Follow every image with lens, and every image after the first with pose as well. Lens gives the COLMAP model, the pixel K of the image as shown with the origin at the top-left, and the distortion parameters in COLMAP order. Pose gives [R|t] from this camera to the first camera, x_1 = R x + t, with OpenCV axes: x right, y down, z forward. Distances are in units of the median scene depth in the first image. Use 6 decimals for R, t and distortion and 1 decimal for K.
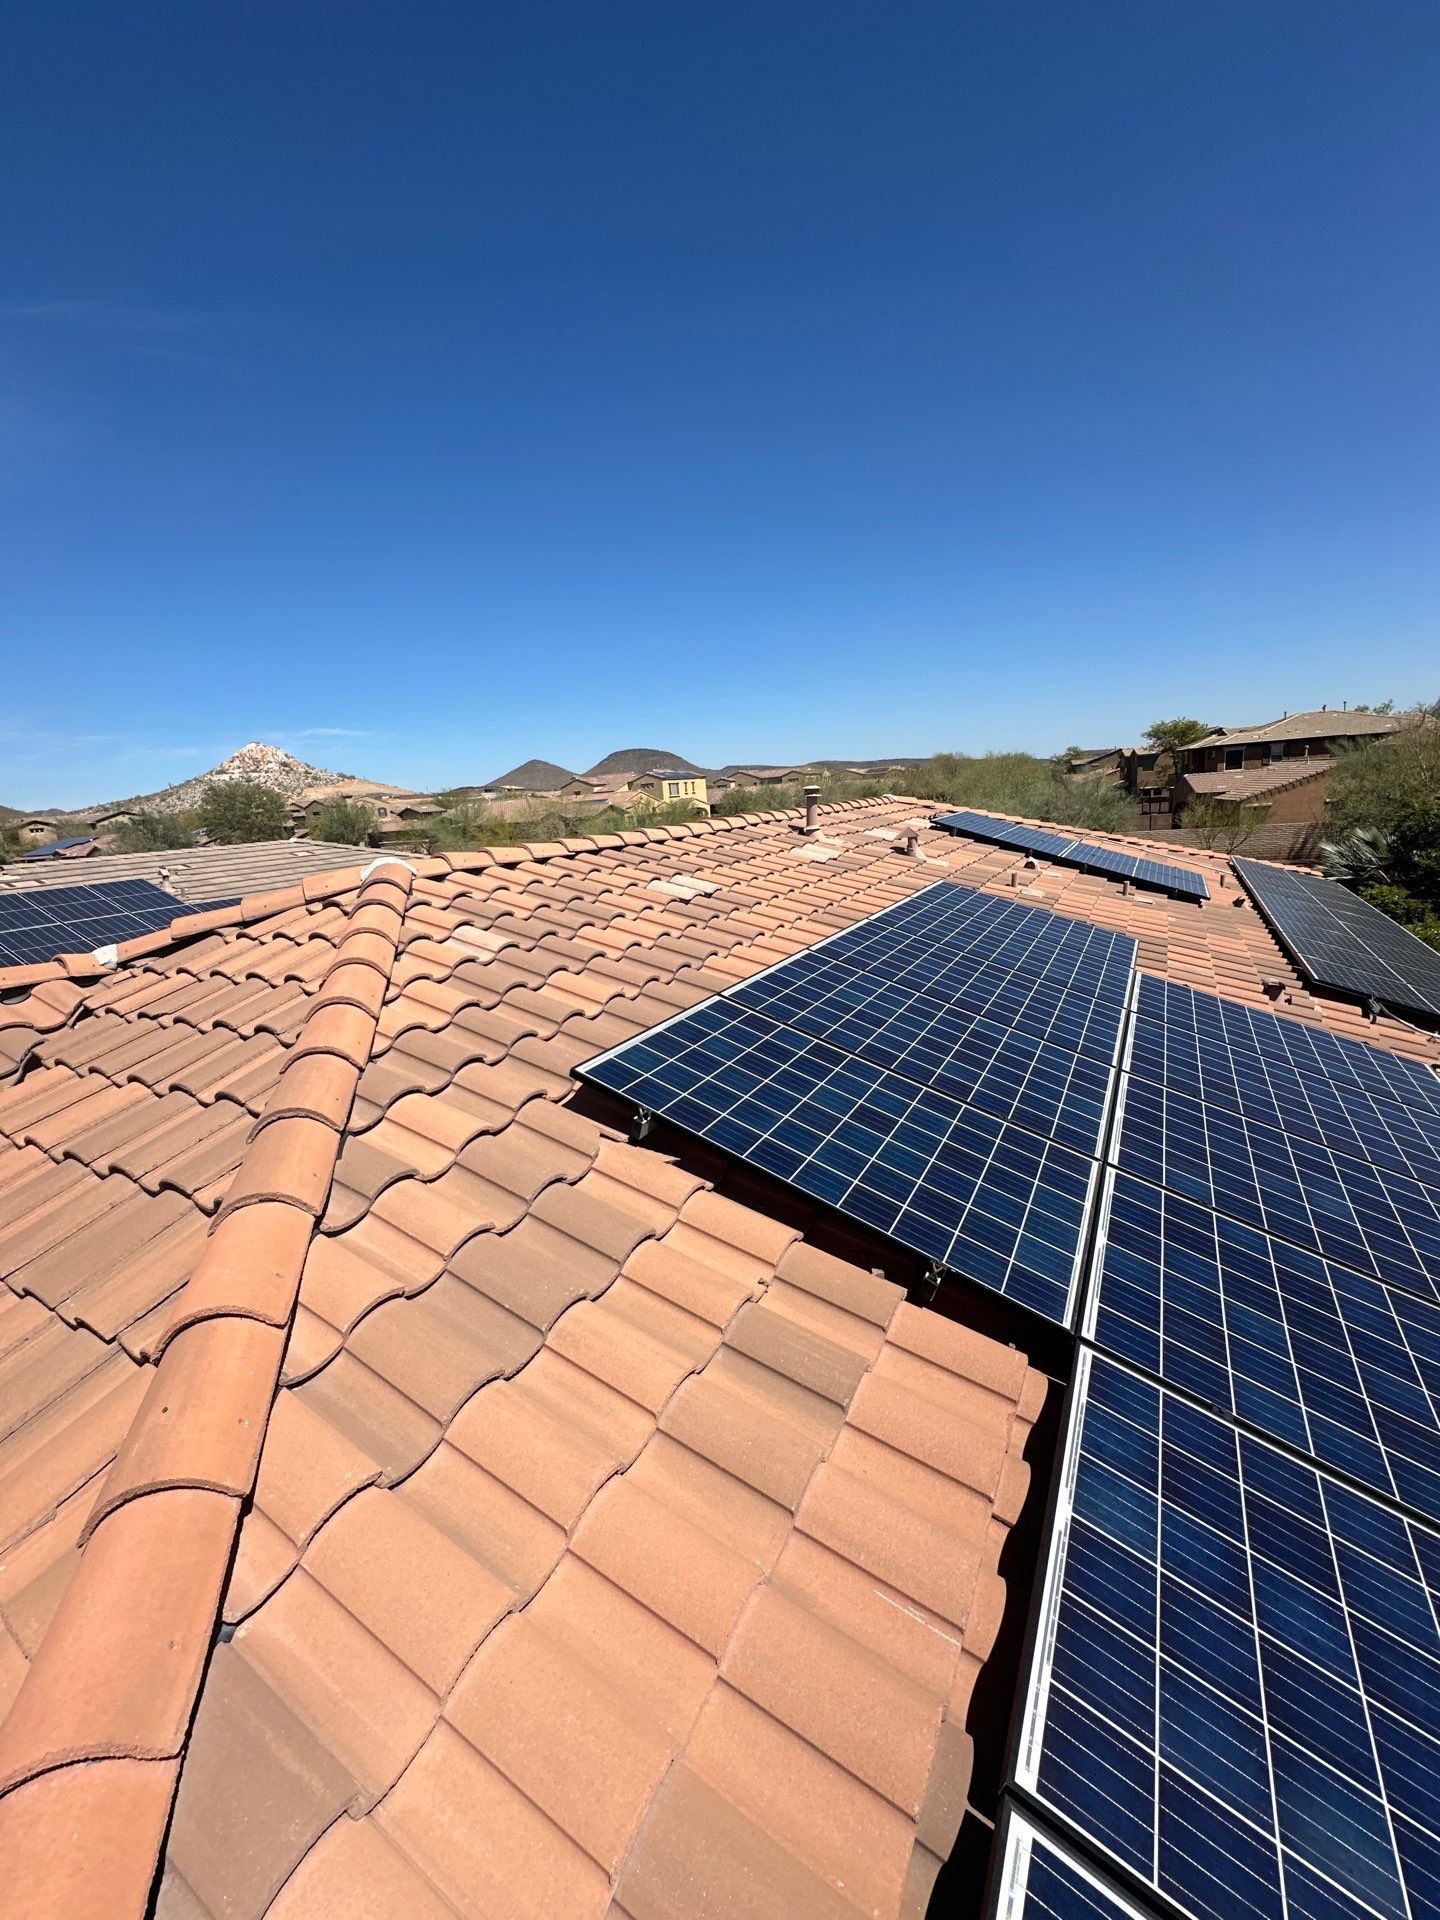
lens RADIAL K [[761.3, 0, 720.0], [0, 761.3, 960.0], [0, 0, 1]] dist [-0.003186, -0.000253]
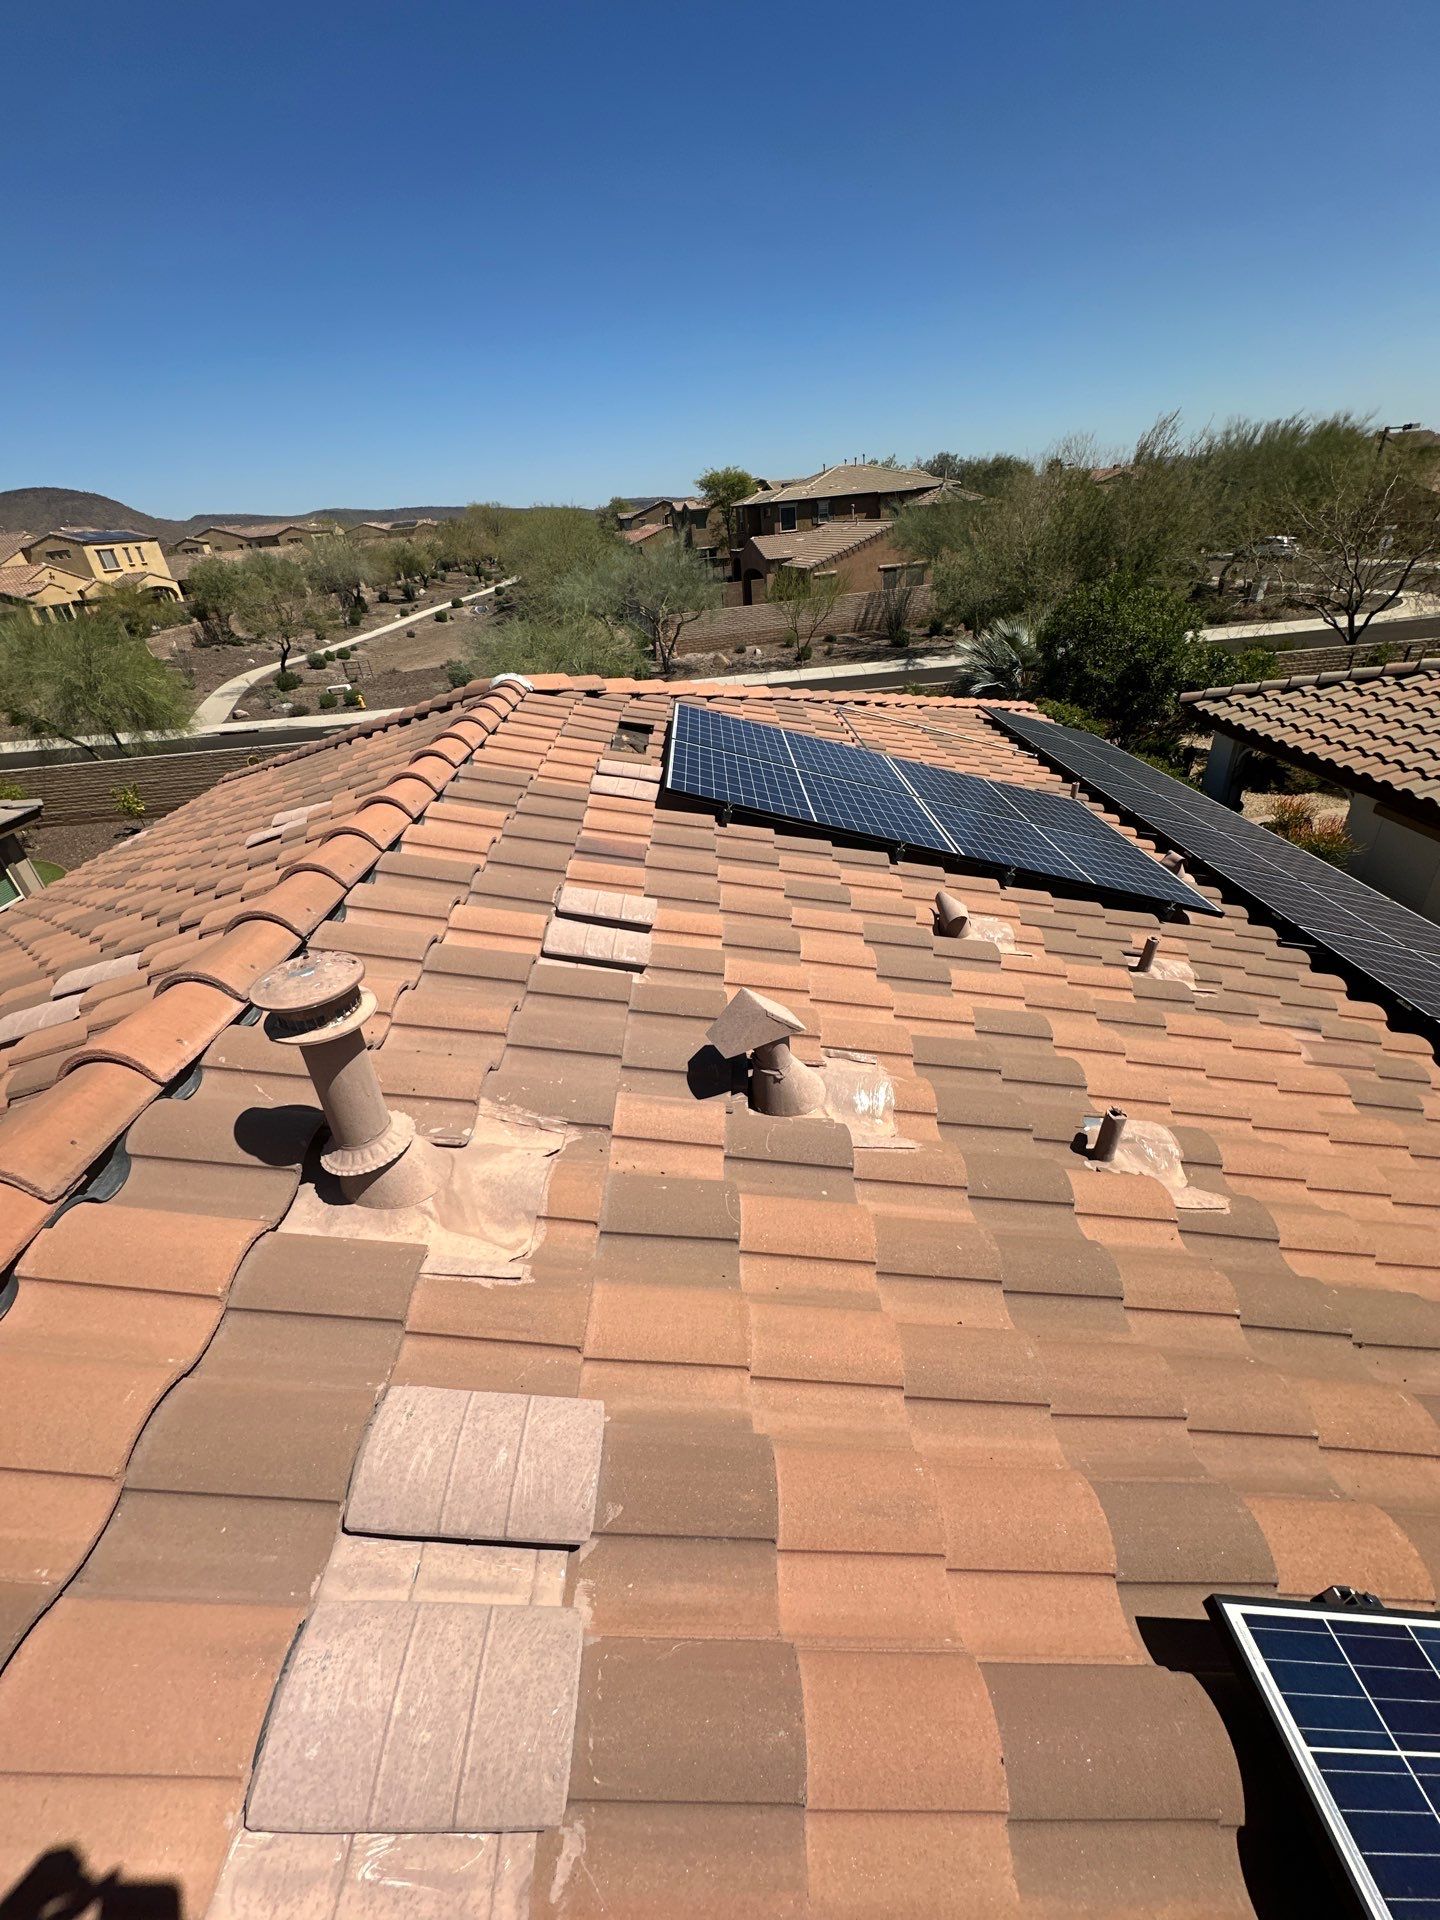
lens RADIAL K [[761.3, 0, 720.0], [0, 761.3, 960.0], [0, 0, 1]] dist [-0.003186, -0.000253]
pose [[0.854469, -0.257884, 0.450976, 0.009872], [0.123895, 0.944200, 0.305182, -0.021066], [-0.504513, -0.204895, 0.838740, 0.061976]]
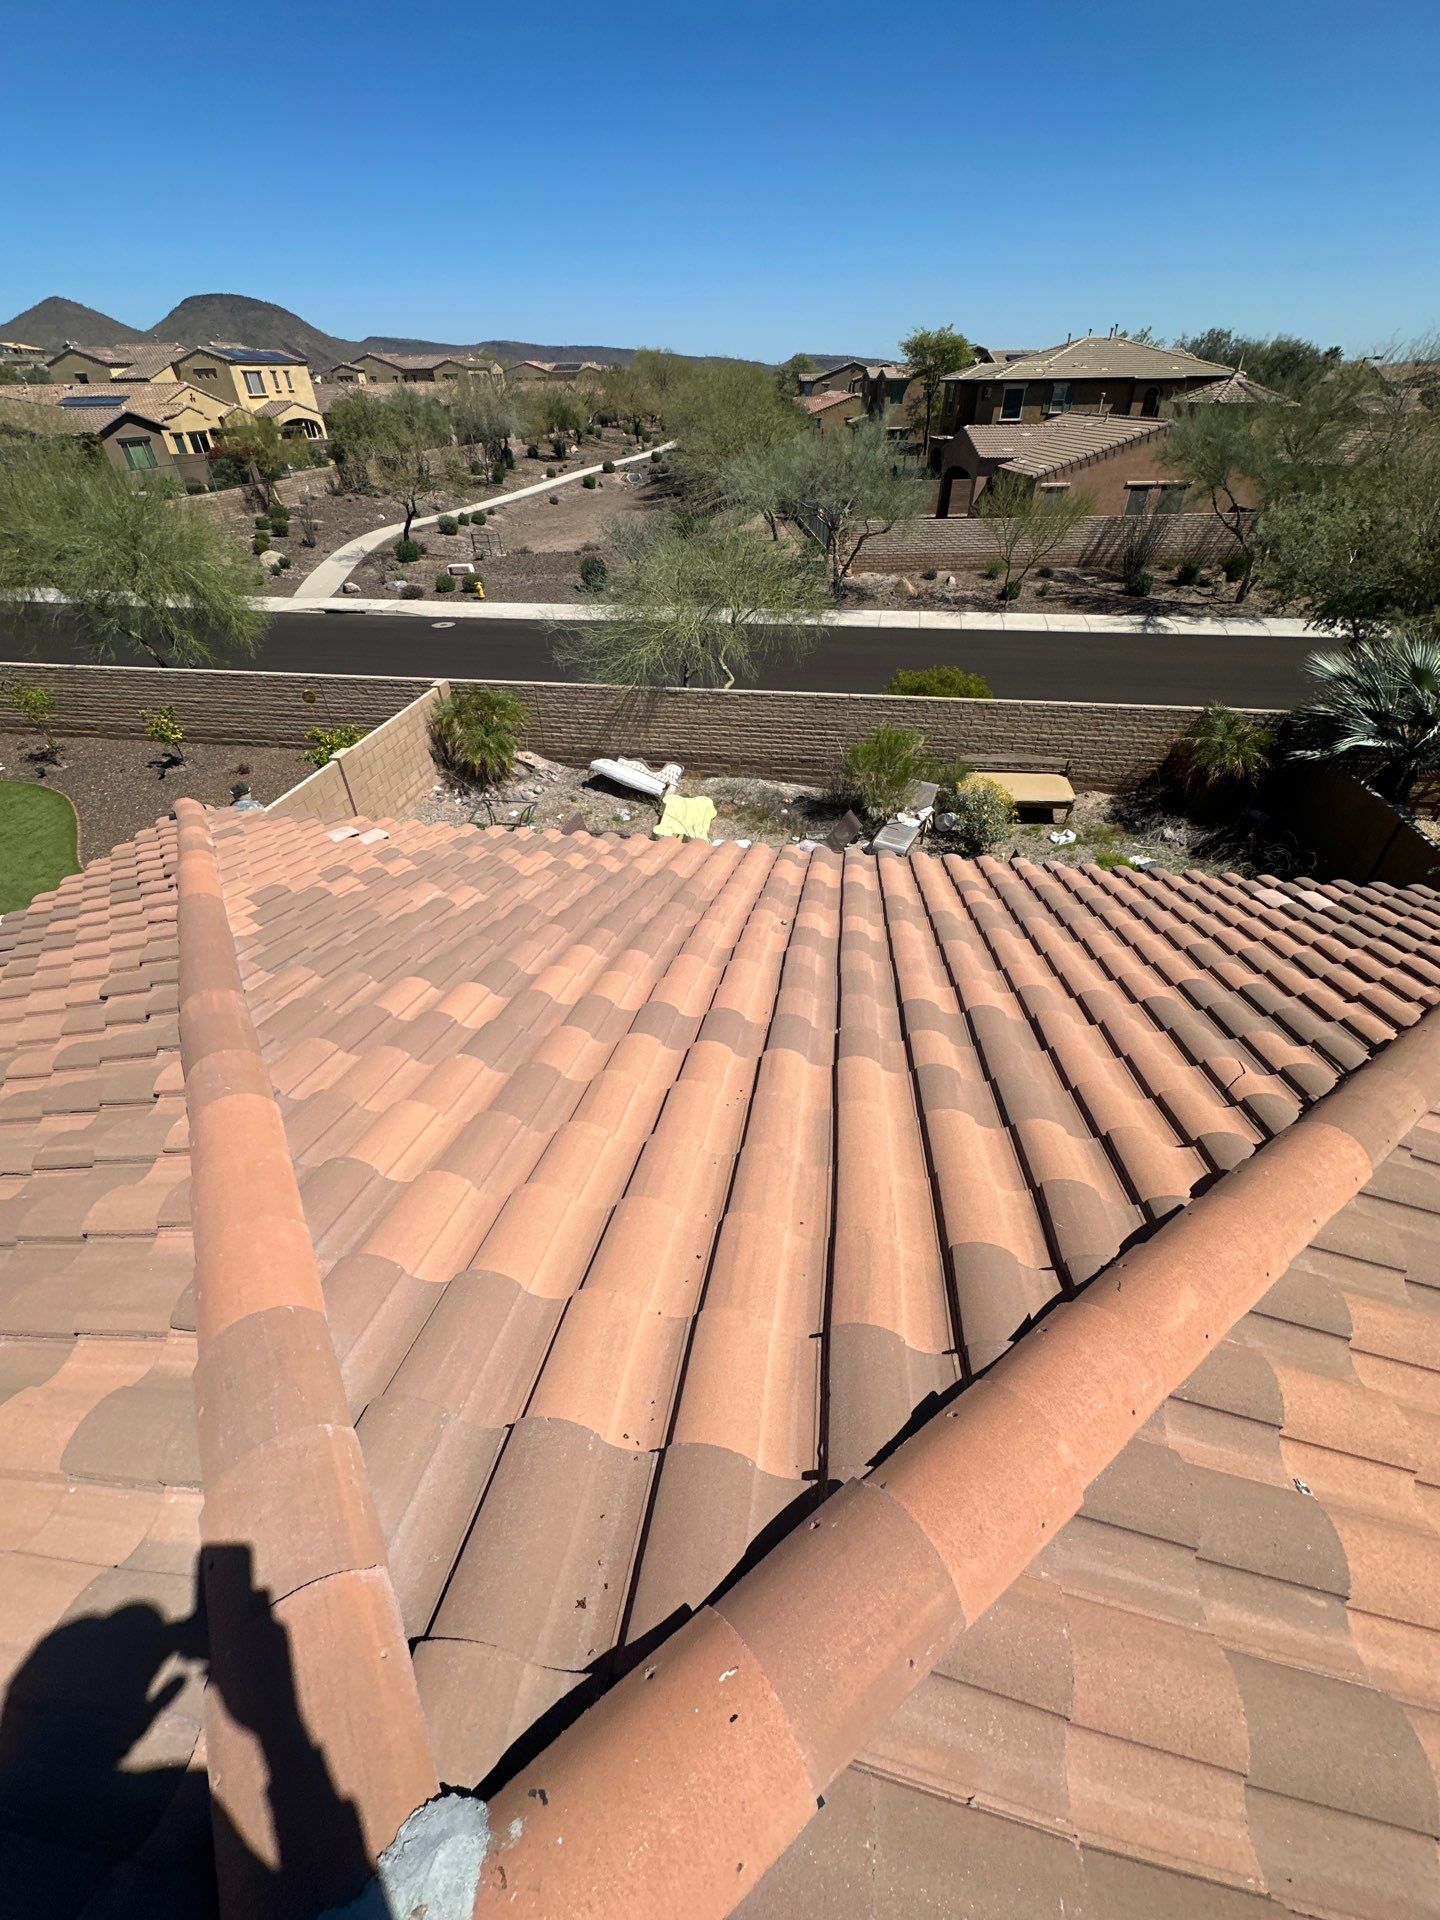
lens RADIAL K [[761.3, 0, 720.0], [0, 761.3, 960.0], [0, 0, 1]] dist [-0.003186, -0.000253]
pose [[0.935987, -0.158721, 0.314223, 0.029360], [0.015102, 0.909873, 0.414612, -0.038097], [-0.351711, -0.383326, 0.854026, 0.116558]]
